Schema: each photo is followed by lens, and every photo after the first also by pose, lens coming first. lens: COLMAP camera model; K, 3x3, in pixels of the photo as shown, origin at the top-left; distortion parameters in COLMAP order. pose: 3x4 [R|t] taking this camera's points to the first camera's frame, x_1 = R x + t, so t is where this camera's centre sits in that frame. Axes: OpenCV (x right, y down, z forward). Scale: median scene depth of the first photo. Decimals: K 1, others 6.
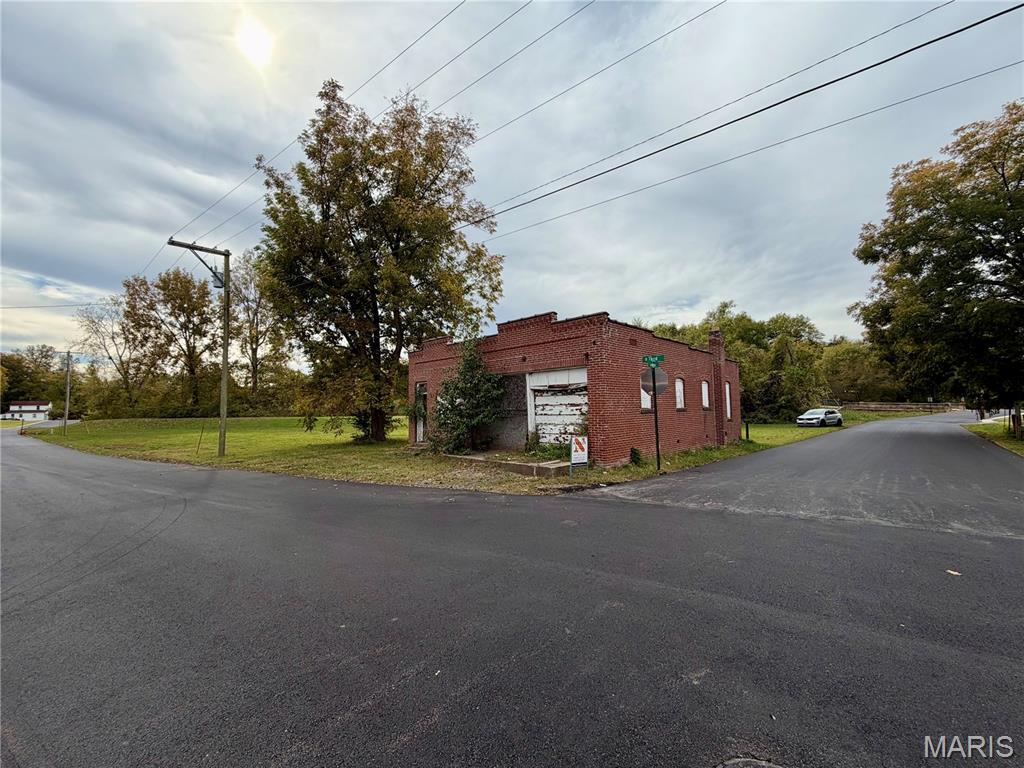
lens RADIAL K [[405.8, 0, 512.0], [0, 405.8, 384.0], [0, 0, 1]] dist [-0.002124, 0.000017]
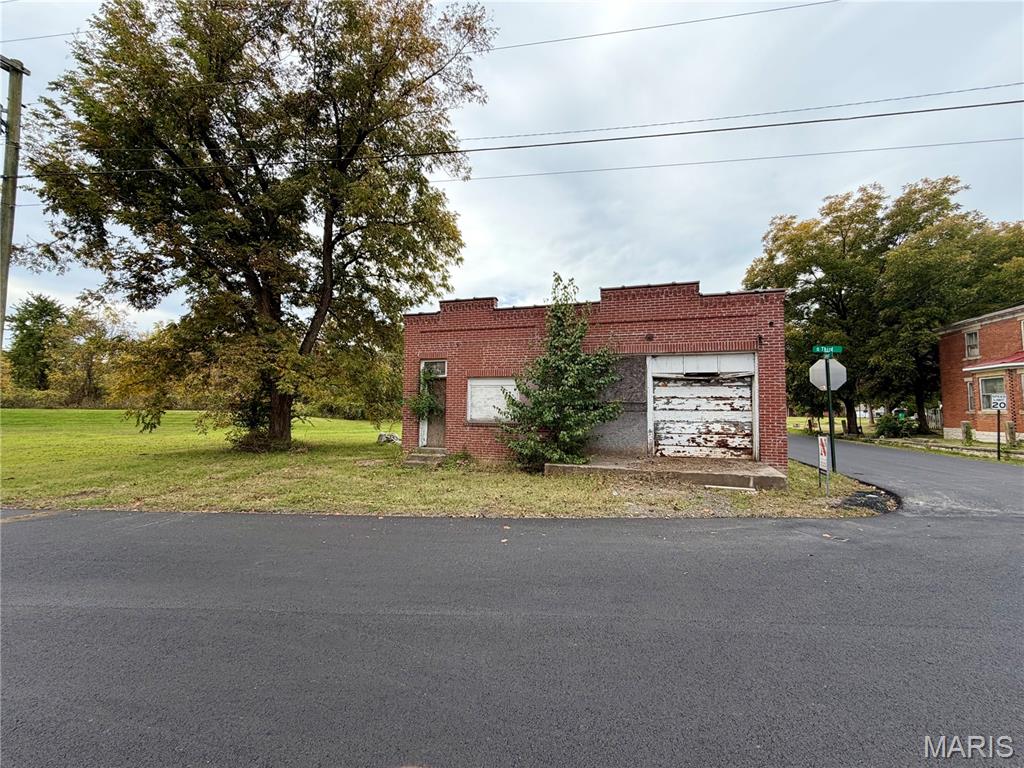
lens RADIAL K [[420.7, 0, 512.0], [0, 420.7, 384.0], [0, 0, 1]] dist [0.000655, -0.000659]
pose [[0.889727, 0.053023, 0.453403, -0.317007], [-0.053161, 0.998508, -0.012451, 0.028910], [-0.453387, -0.013025, 0.891219, 0.225321]]
